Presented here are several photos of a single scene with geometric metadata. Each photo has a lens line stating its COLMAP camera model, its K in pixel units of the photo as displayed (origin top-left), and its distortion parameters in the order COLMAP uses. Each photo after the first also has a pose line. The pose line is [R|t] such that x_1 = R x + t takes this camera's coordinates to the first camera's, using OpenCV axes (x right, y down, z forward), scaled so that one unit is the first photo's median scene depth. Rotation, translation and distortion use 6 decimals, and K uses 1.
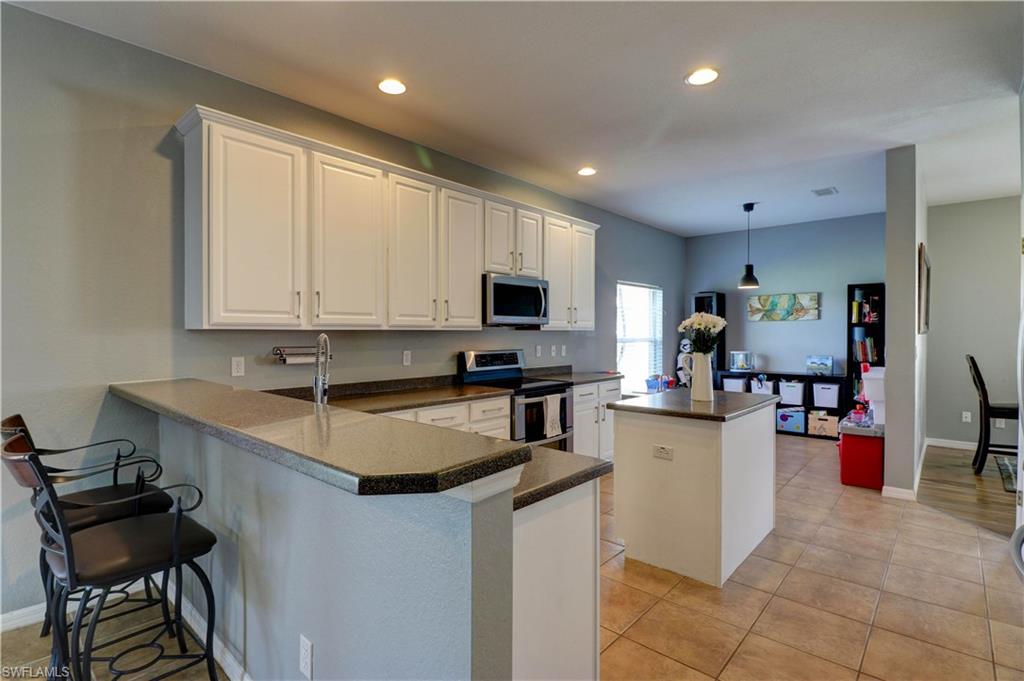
lens RADIAL K [[467.1, 0, 504.5], [0, 467.1, 344.0], [0, 0, 1]] dist [-0.038667, -0.001369]
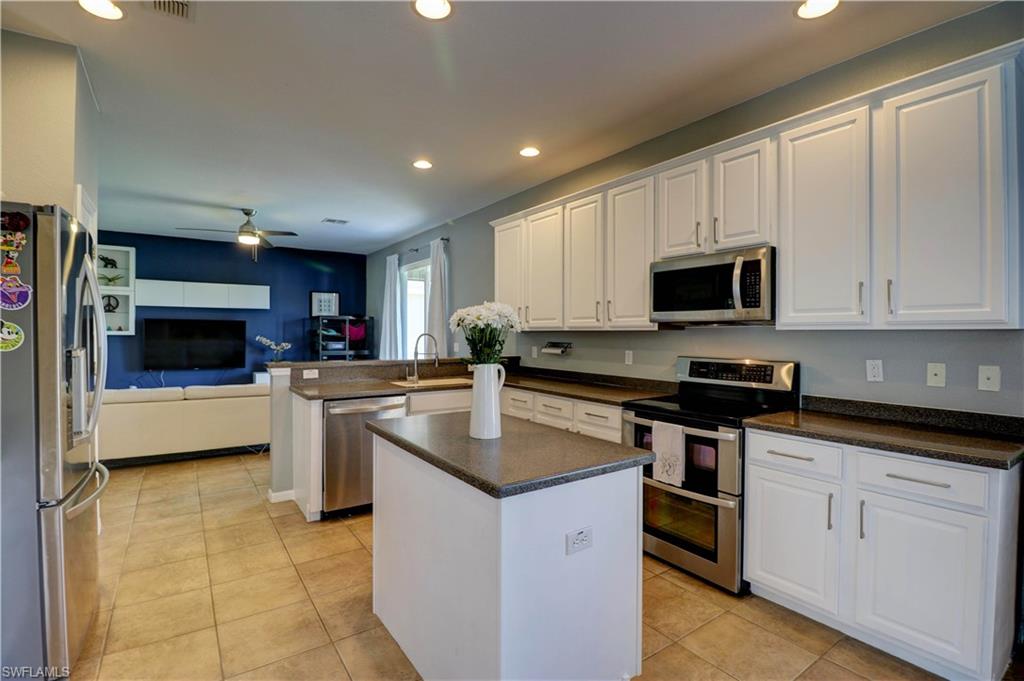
lens RADIAL K [[478.5, 0, 505.8], [0, 478.5, 335.8], [0, 0, 1]] dist [-0.007773, -0.005597]
pose [[-0.208950, 0.009220, -0.977883, 0.908368], [-0.022023, 0.999658, 0.014131, -0.027797], [0.977678, 0.024488, -0.208675, 0.974345]]
